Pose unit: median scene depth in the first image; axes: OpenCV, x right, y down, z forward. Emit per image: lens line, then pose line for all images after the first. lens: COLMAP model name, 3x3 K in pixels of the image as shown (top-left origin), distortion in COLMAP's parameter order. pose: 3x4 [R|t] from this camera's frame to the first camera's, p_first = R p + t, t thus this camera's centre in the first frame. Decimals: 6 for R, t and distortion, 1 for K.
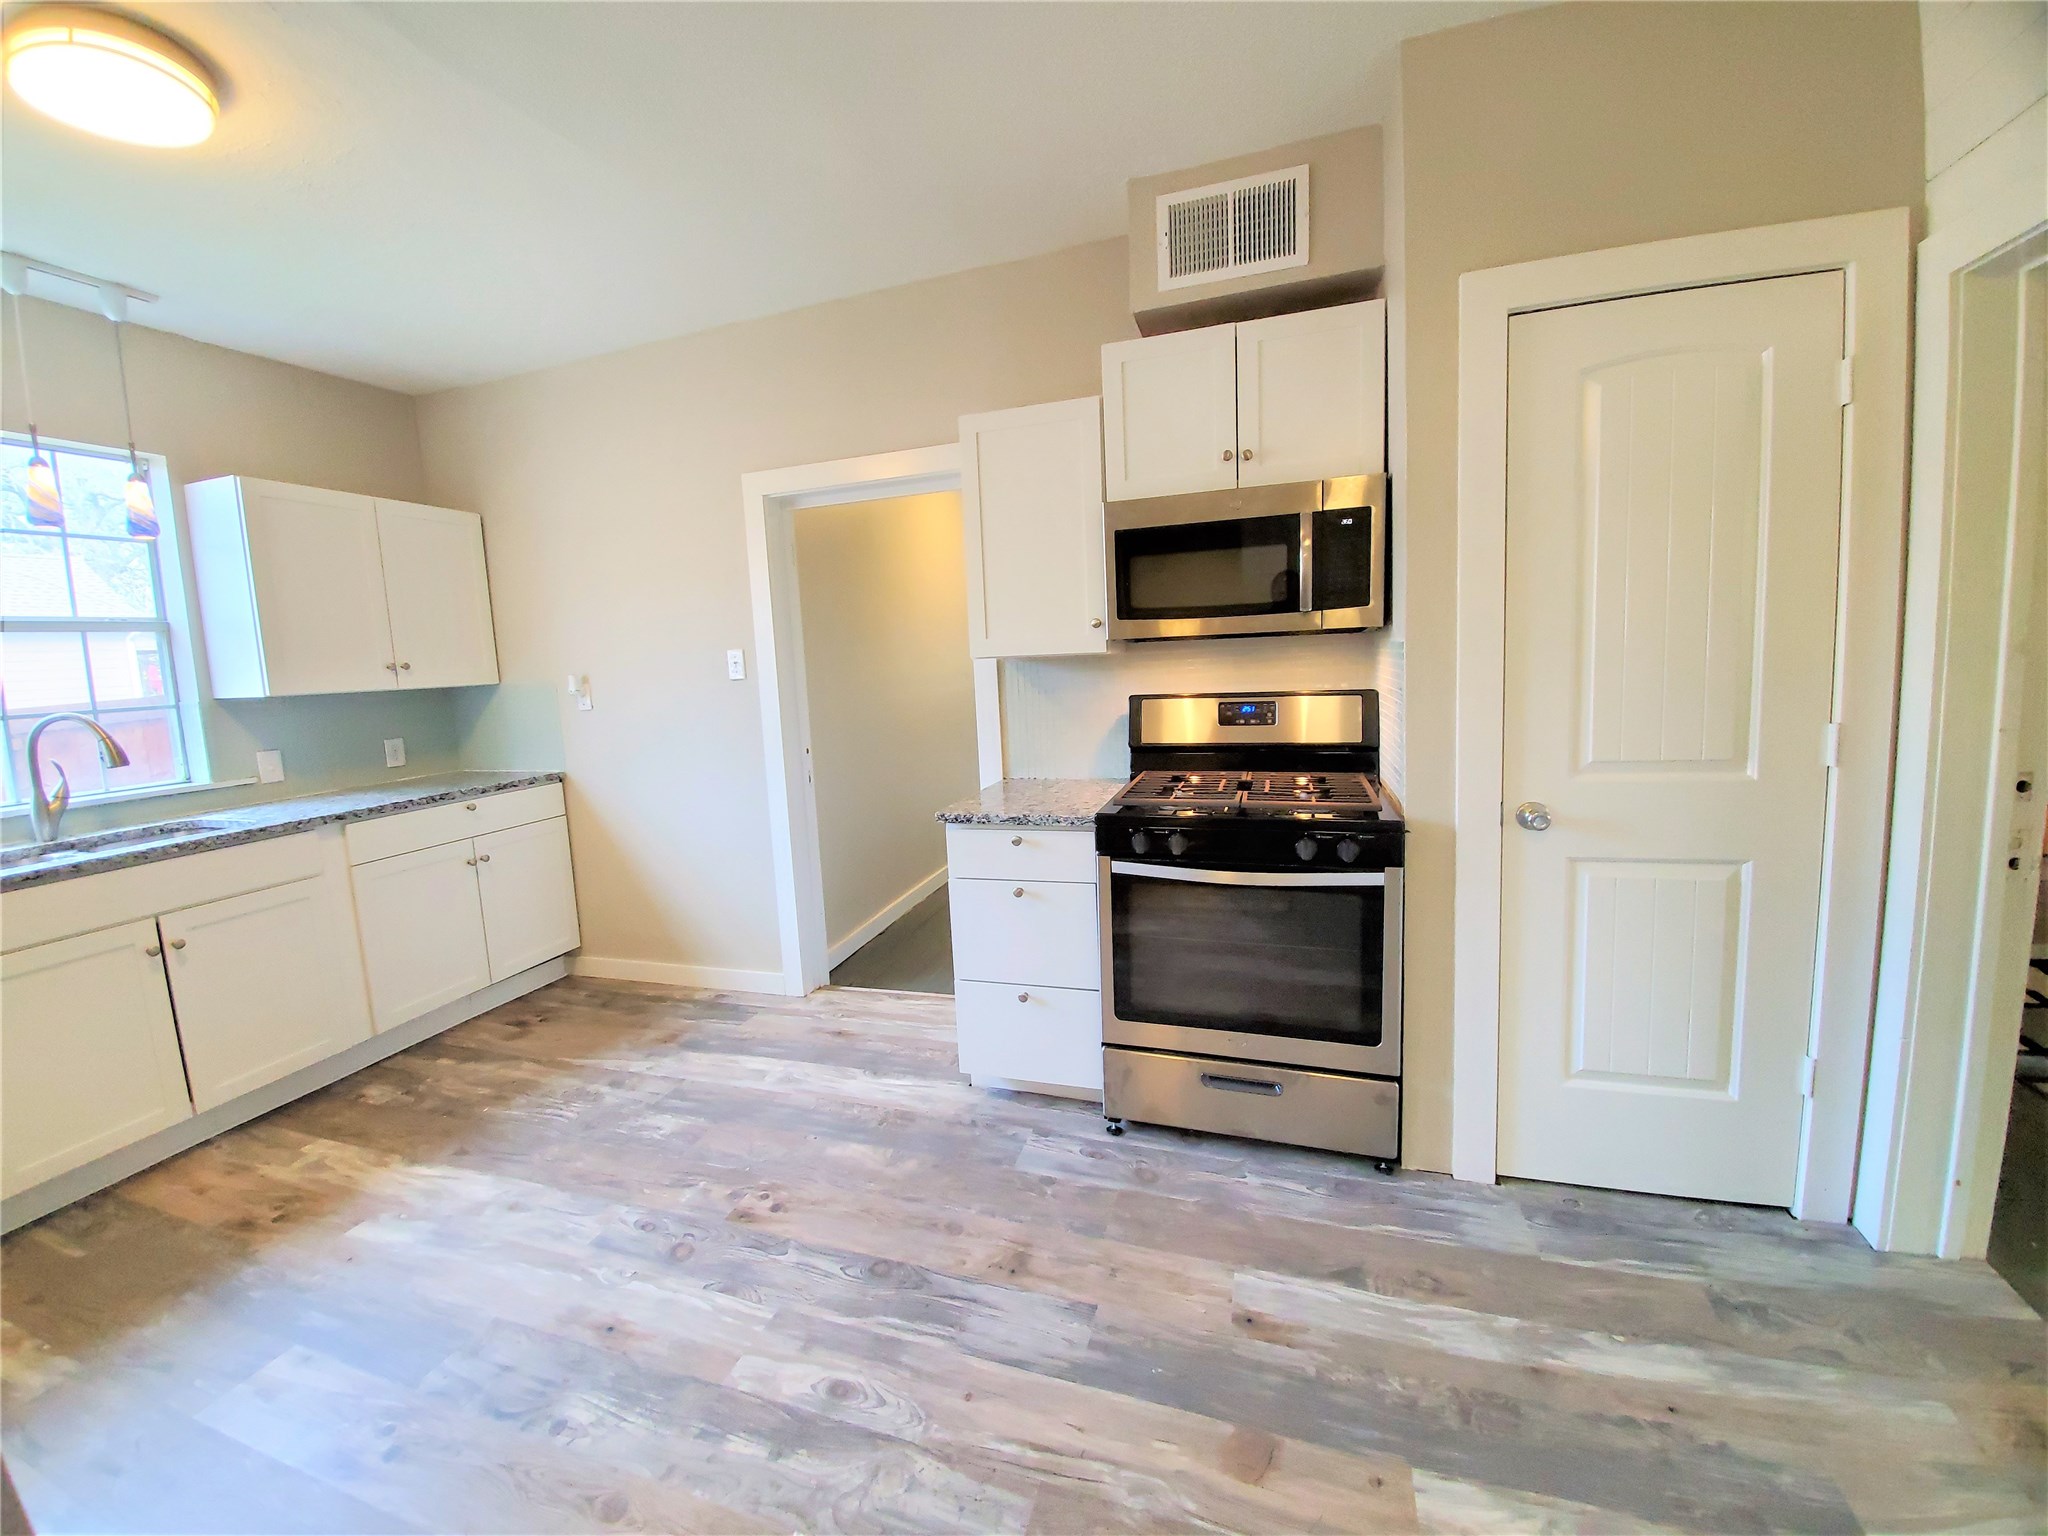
lens RADIAL K [[818.6, 0, 1016.1], [0, 818.6, 758.9], [0, 0, 1]] dist [-0.000780, -0.013835]
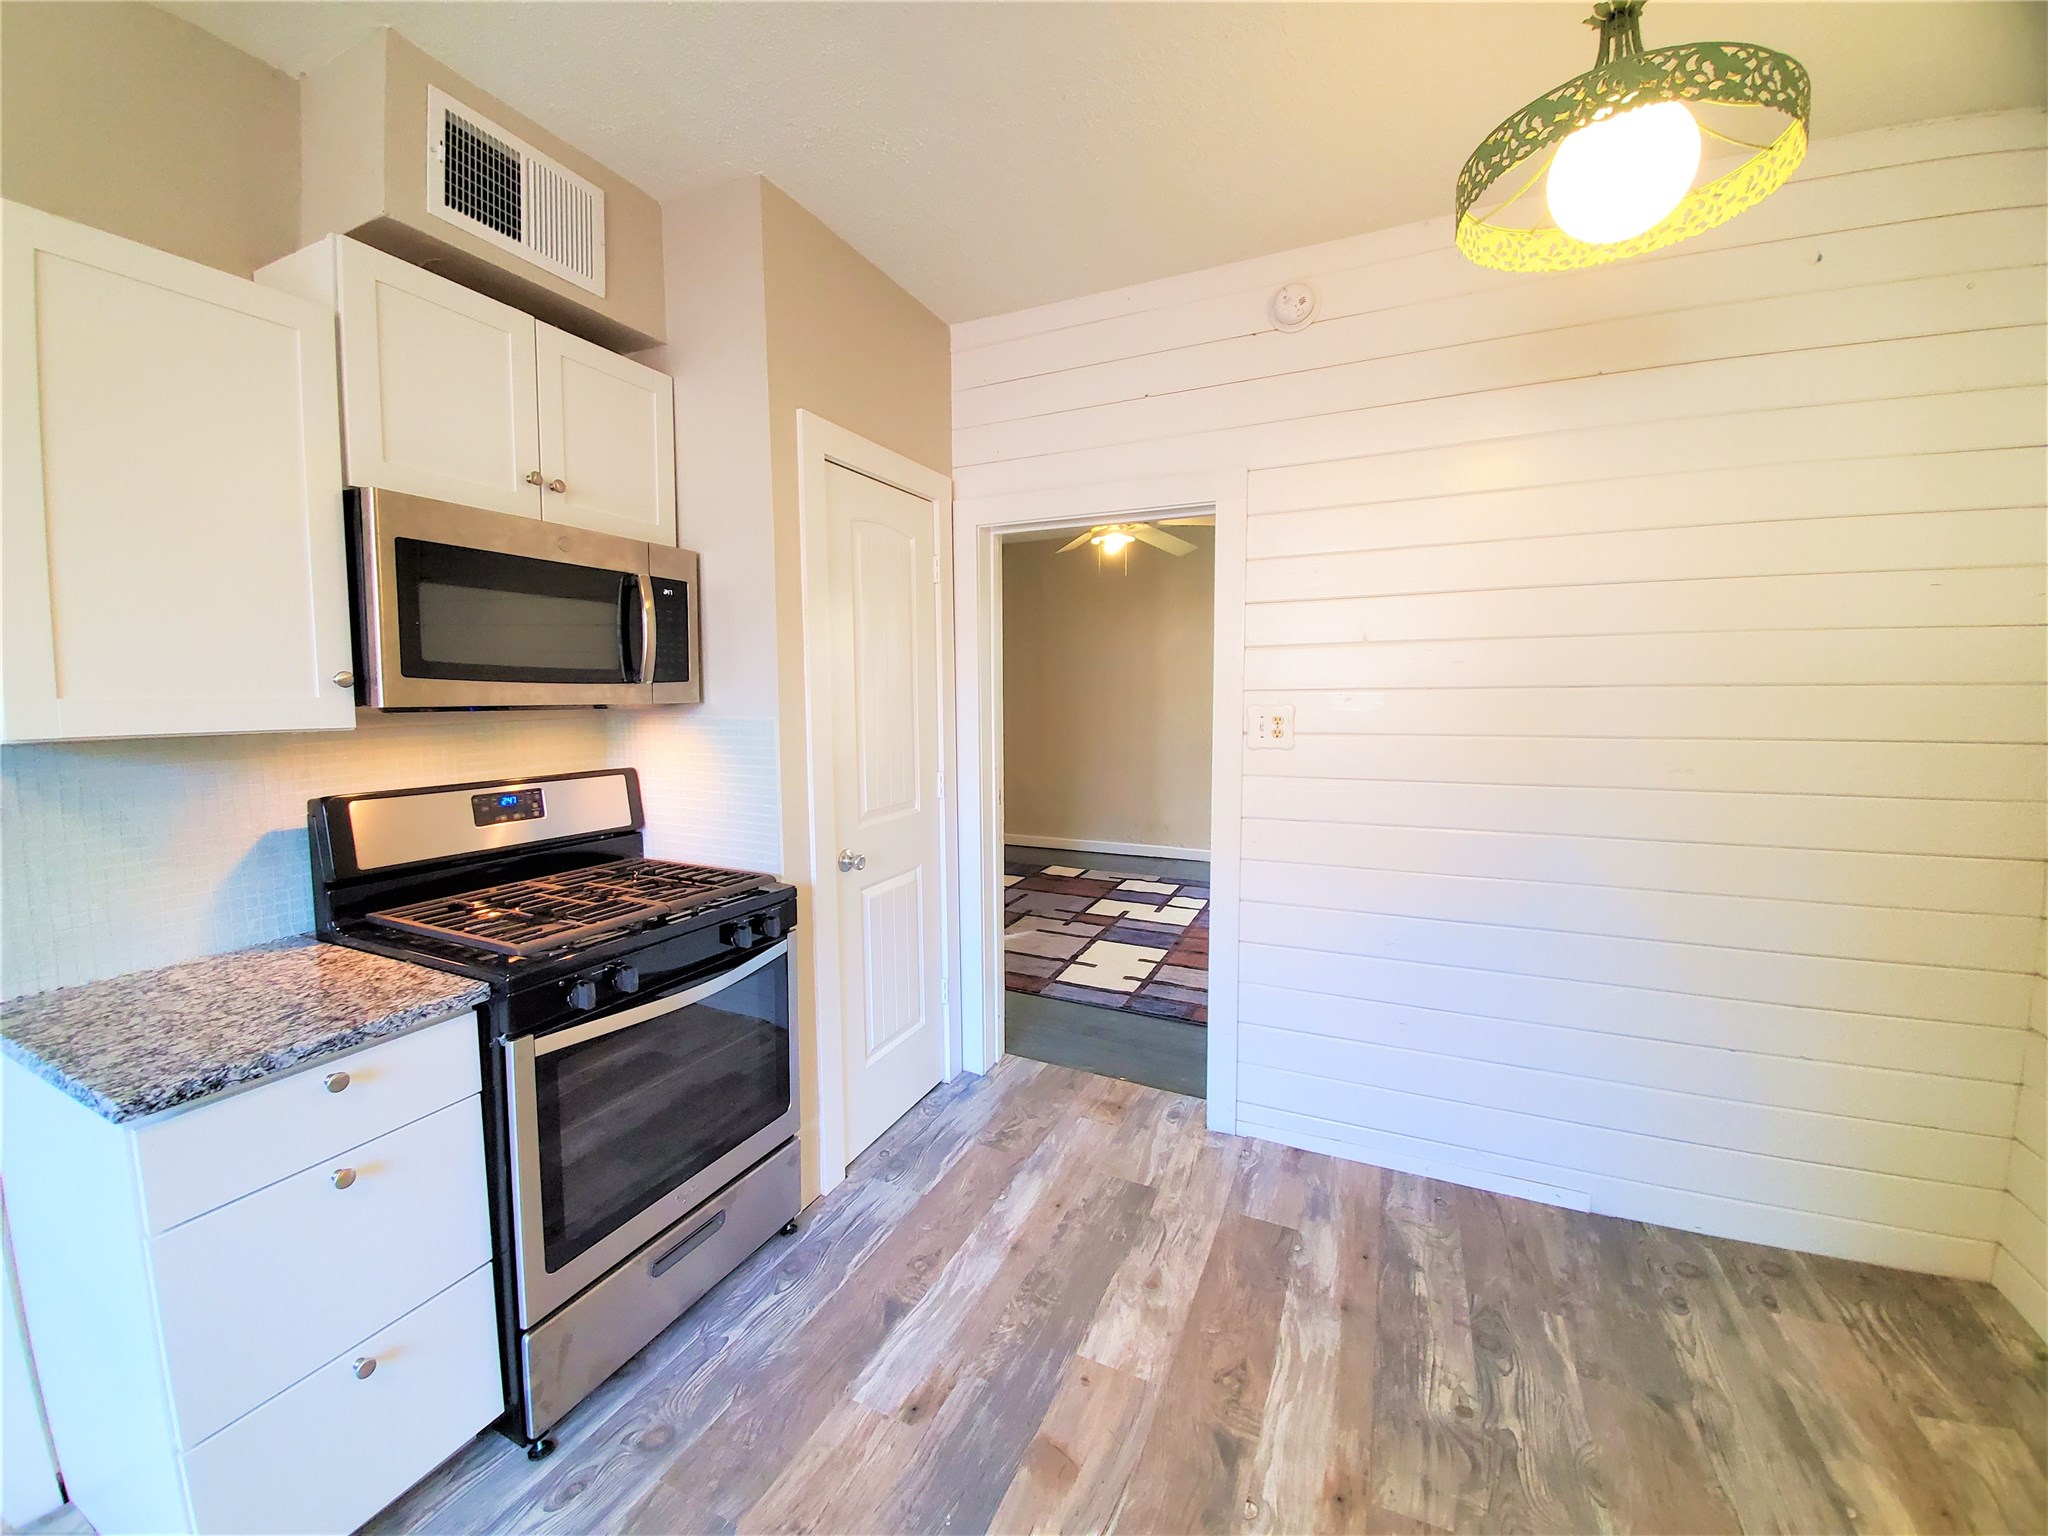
lens RADIAL K [[798.2, 0, 1002.9], [0, 798.2, 756.1], [0, 0, 1]] dist [0.001780, -0.011819]
pose [[0.122190, -0.029573, 0.992066, -0.489597], [0.122785, 0.992328, 0.014457, -0.068851], [-0.984882, 0.120044, 0.124884, 0.537772]]
